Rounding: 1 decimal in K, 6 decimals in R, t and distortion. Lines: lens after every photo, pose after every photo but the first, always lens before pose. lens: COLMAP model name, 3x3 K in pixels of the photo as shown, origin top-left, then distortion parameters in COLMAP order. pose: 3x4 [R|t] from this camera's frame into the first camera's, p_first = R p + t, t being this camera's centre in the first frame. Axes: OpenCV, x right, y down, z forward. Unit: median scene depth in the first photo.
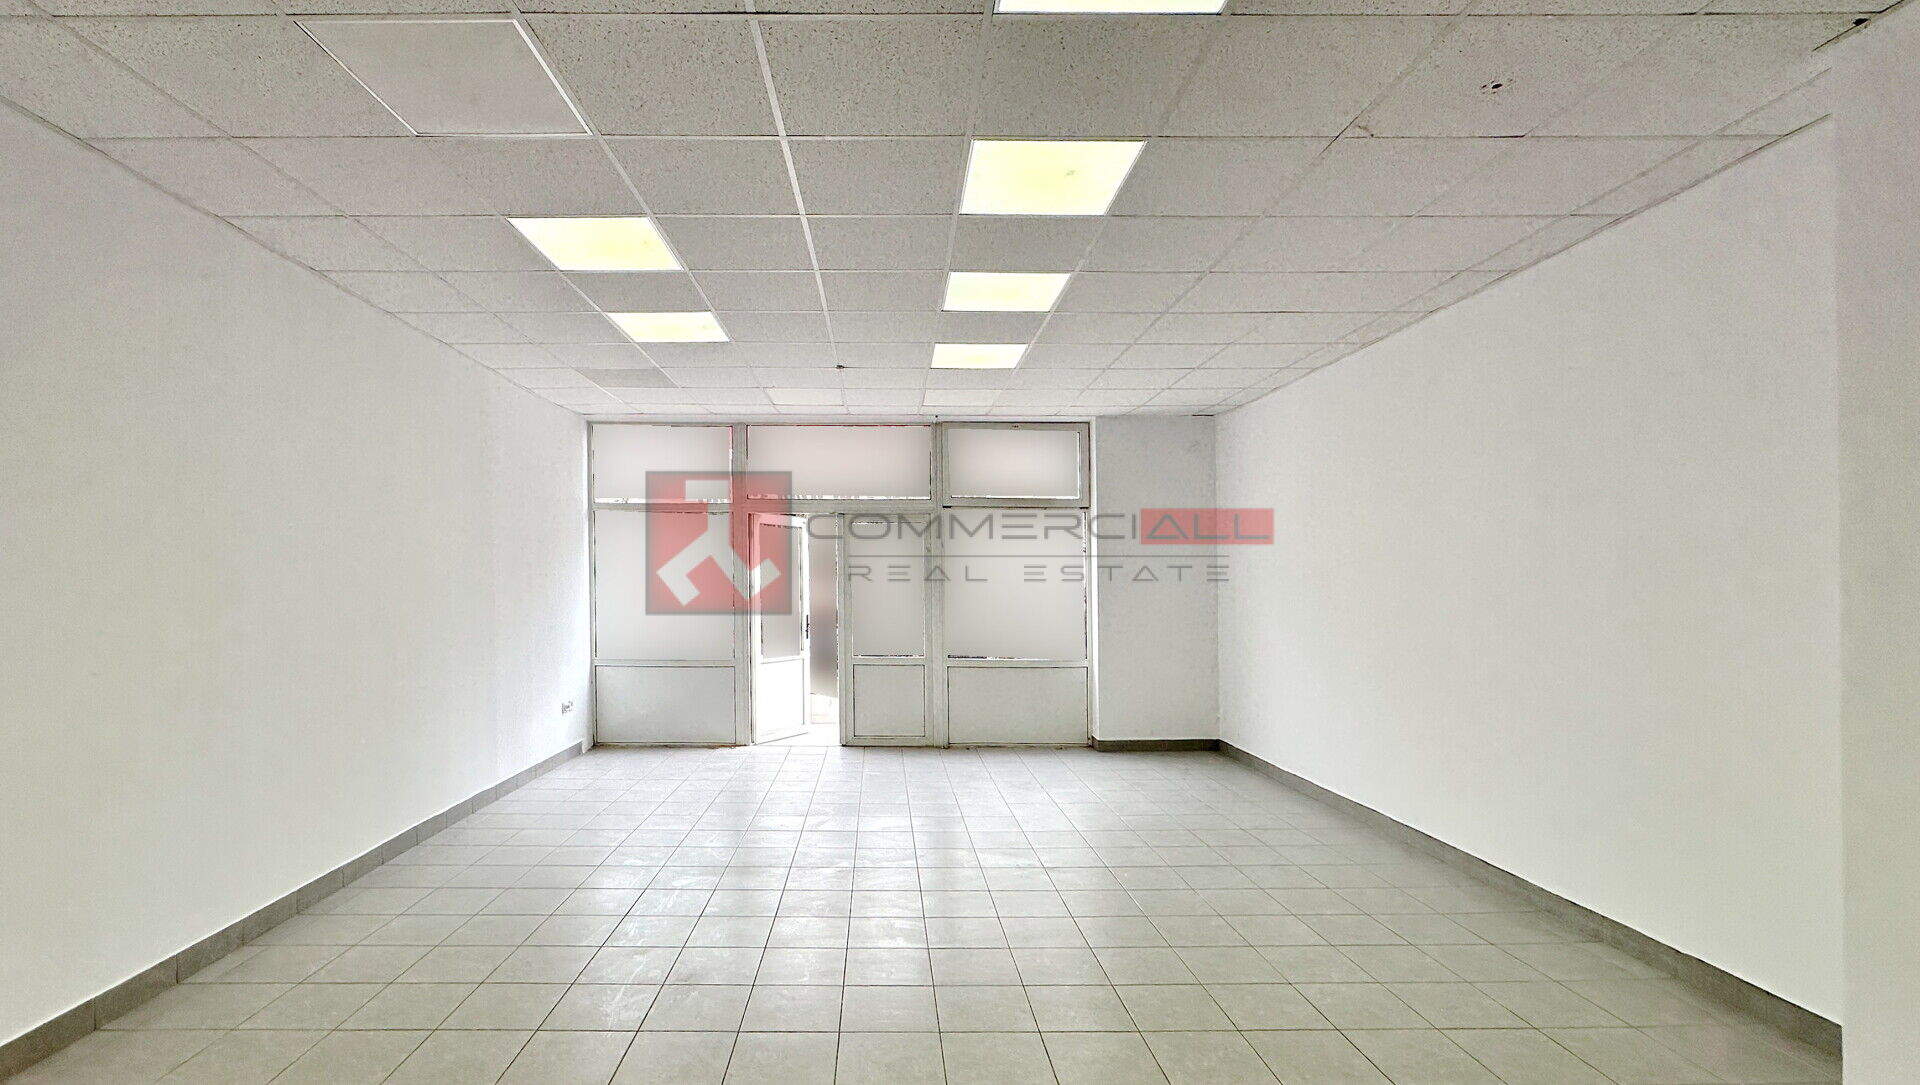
lens RADIAL K [[882.5, 0, 861.3], [0, 882.5, 595.8], [0, 0, 1]] dist [-0.000614, -0.000146]
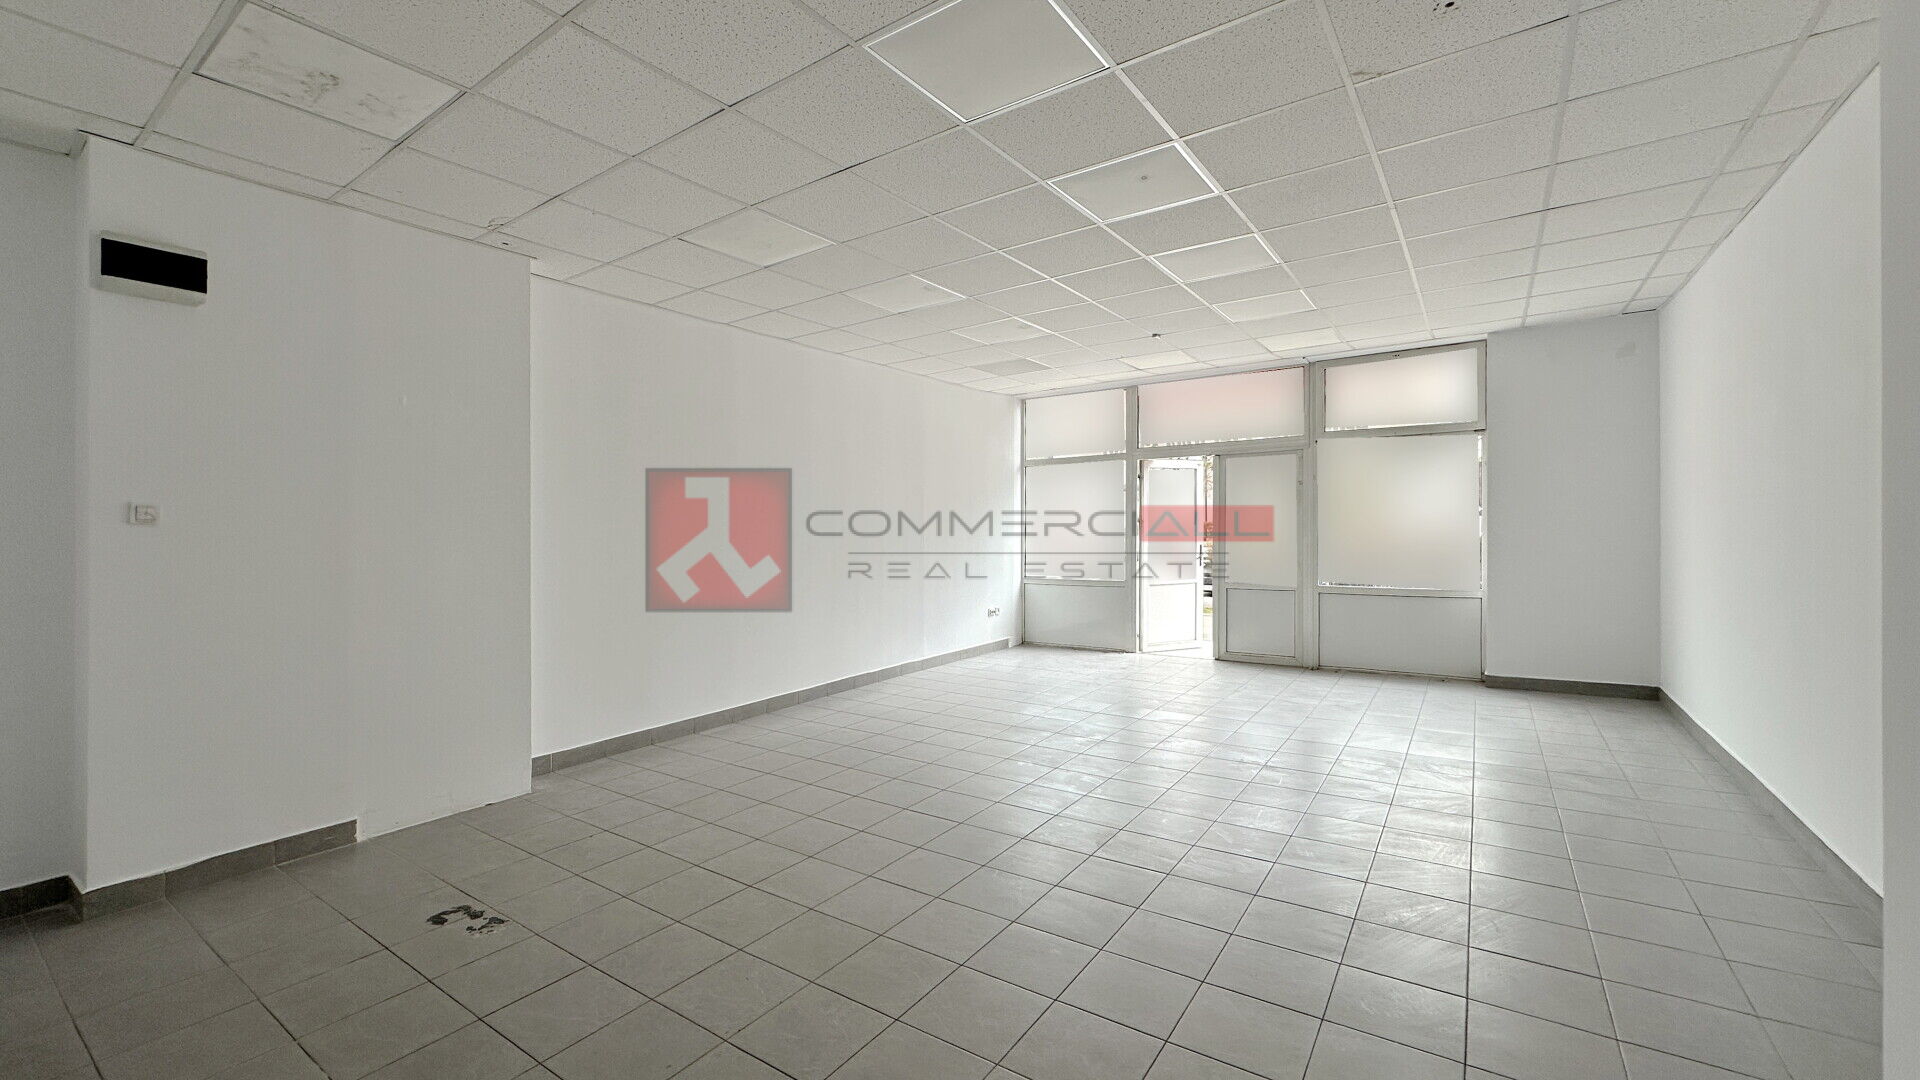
lens RADIAL K [[771.7, 0, 926.8], [0, 771.7, 536.7], [0, 0, 1]] dist [0.001344, -0.000027]
pose [[0.810533, -0.009014, -0.585624, 0.265091], [0.010685, 0.999943, -0.000603, 0.008849], [0.585596, -0.005769, 0.810583, -0.024420]]
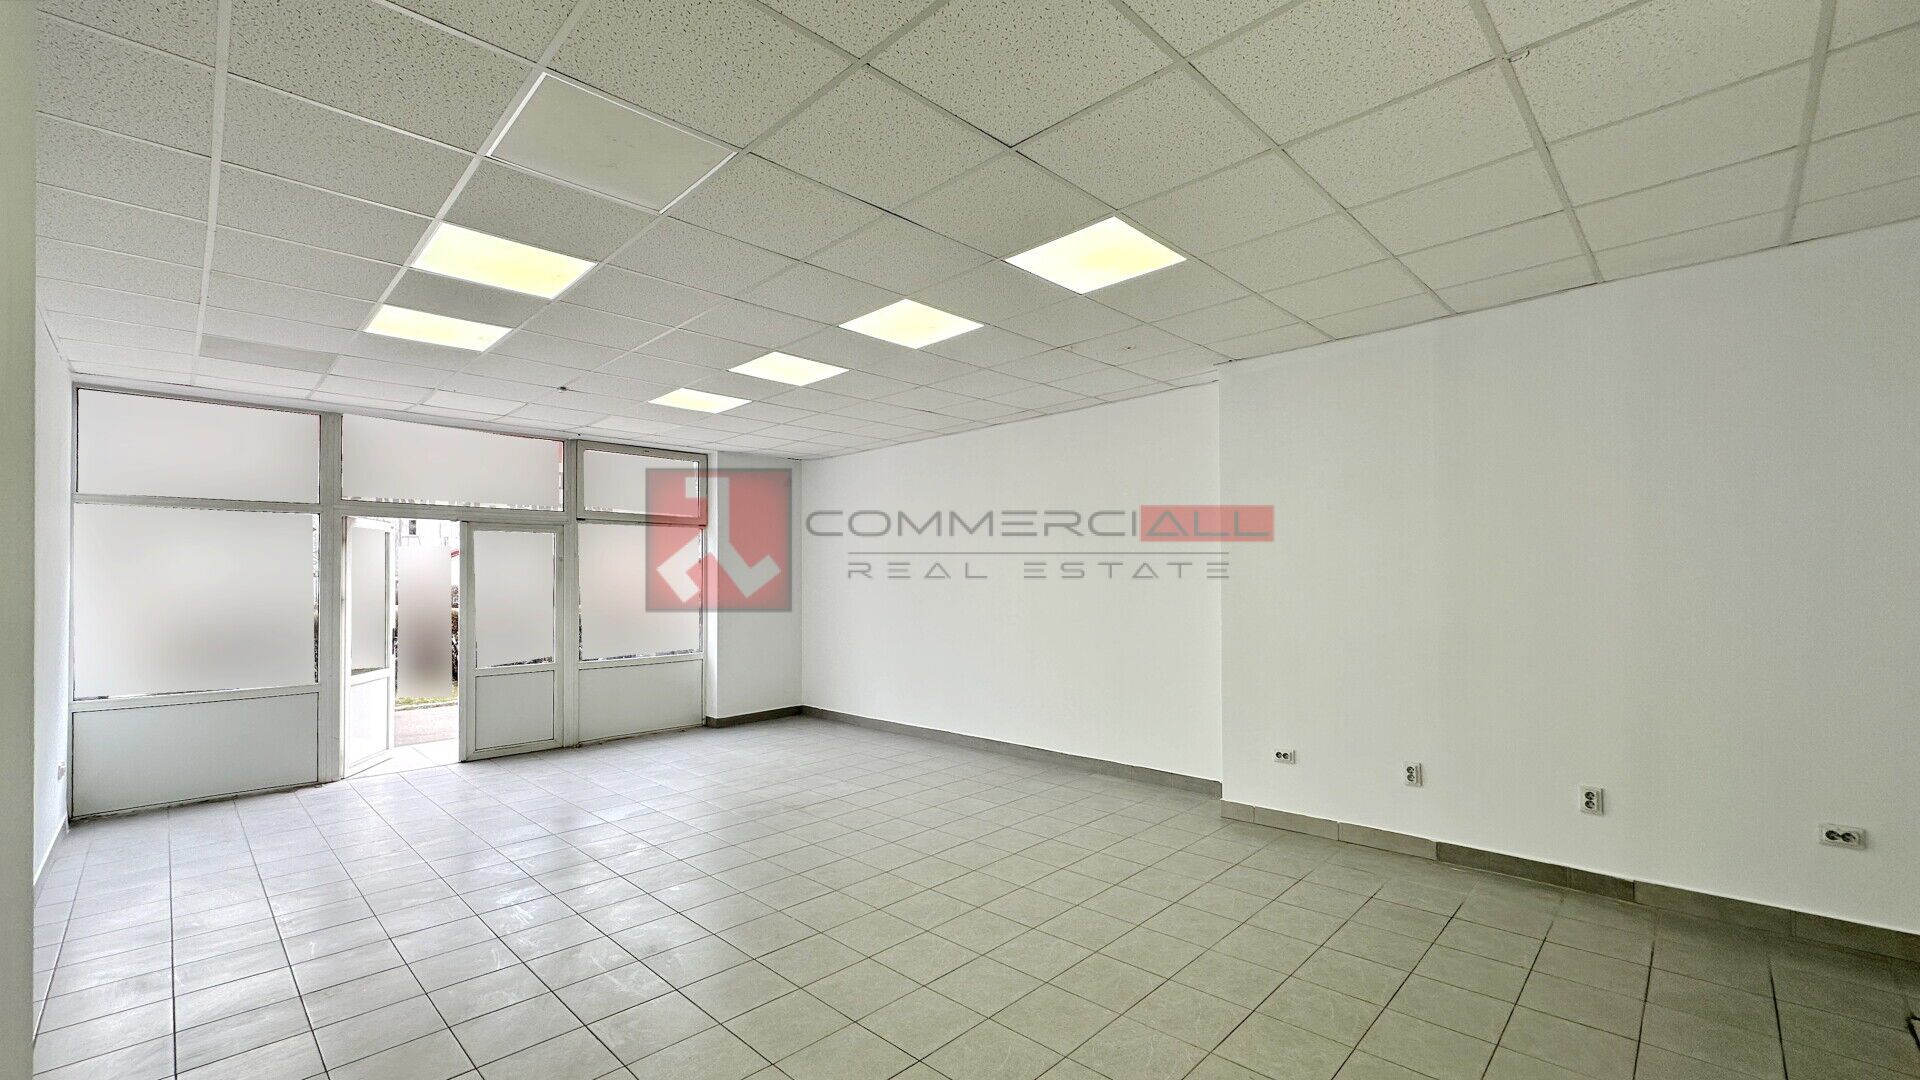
lens RADIAL K [[784.5, 0, 971.9], [0, 784.5, 569.2], [0, 0, 1]] dist [-0.000132, -0.000045]
pose [[0.692637, 0.000030, 0.721287, -0.256977], [0.024522, 0.999421, -0.023589, -0.006255], [-0.720870, 0.034026, 0.692235, 0.002085]]
